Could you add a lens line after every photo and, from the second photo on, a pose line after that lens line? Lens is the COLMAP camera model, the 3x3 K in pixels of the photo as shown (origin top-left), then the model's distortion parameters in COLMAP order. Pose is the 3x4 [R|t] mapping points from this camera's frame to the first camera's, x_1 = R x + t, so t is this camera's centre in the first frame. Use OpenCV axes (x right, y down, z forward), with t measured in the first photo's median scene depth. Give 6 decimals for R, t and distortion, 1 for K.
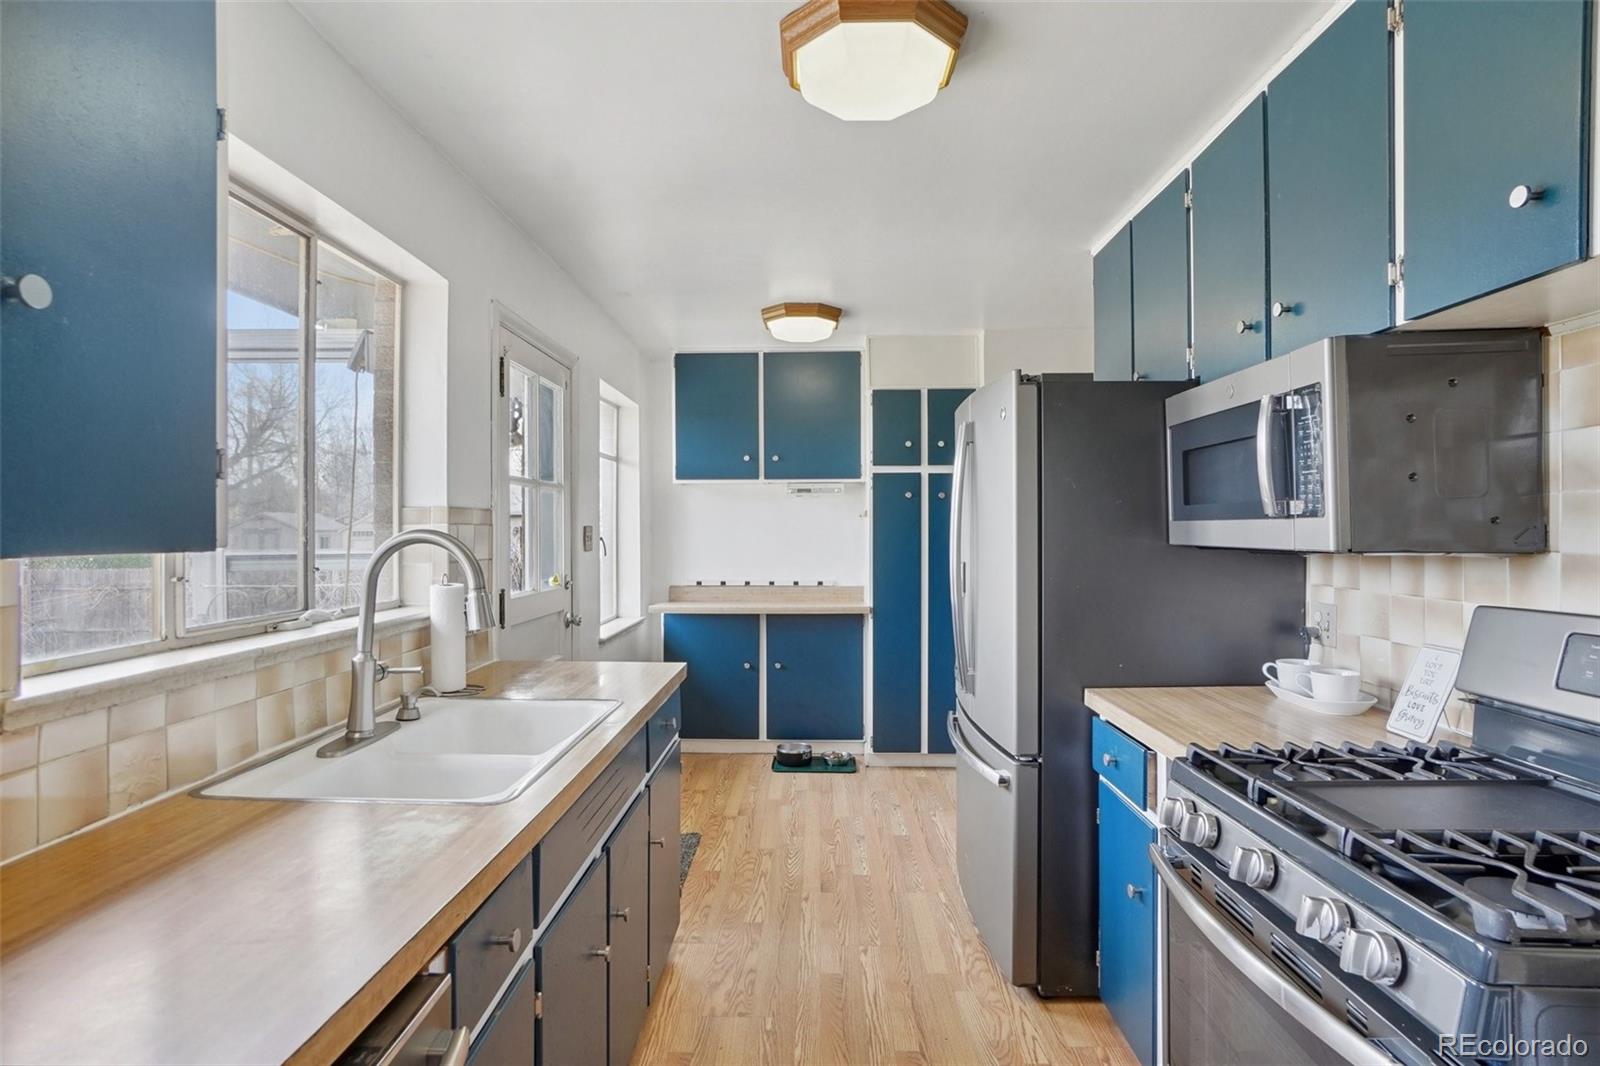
lens RADIAL K [[855.3, 0, 802.9], [0, 855.3, 526.1], [0, 0, 1]] dist [-0.030016, 0.013541]
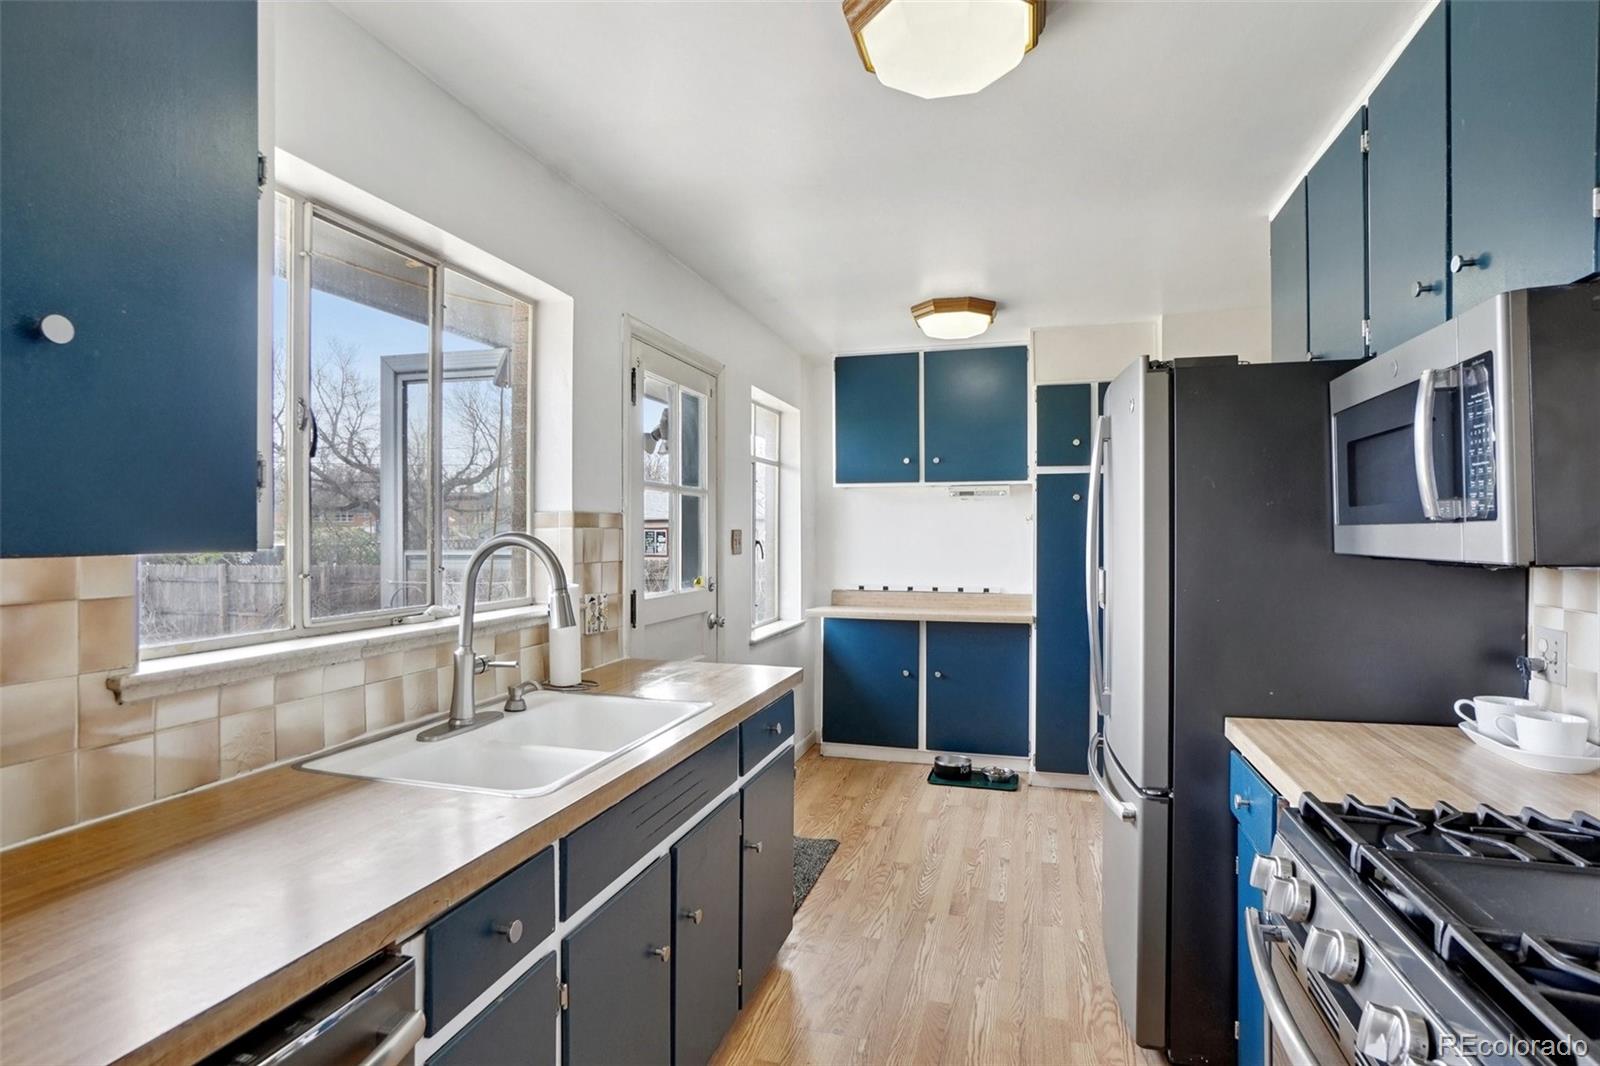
lens RADIAL K [[855.3, 0, 785.7], [0, 855.3, 531.6], [0, 0, 1]] dist [-0.030016, 0.013541]
pose [[0.965127, 0.002729, -0.261768, 0.124796], [-0.002222, 0.999995, 0.002235, -0.000603], [0.261772, -0.001576, 0.965128, 0.045669]]
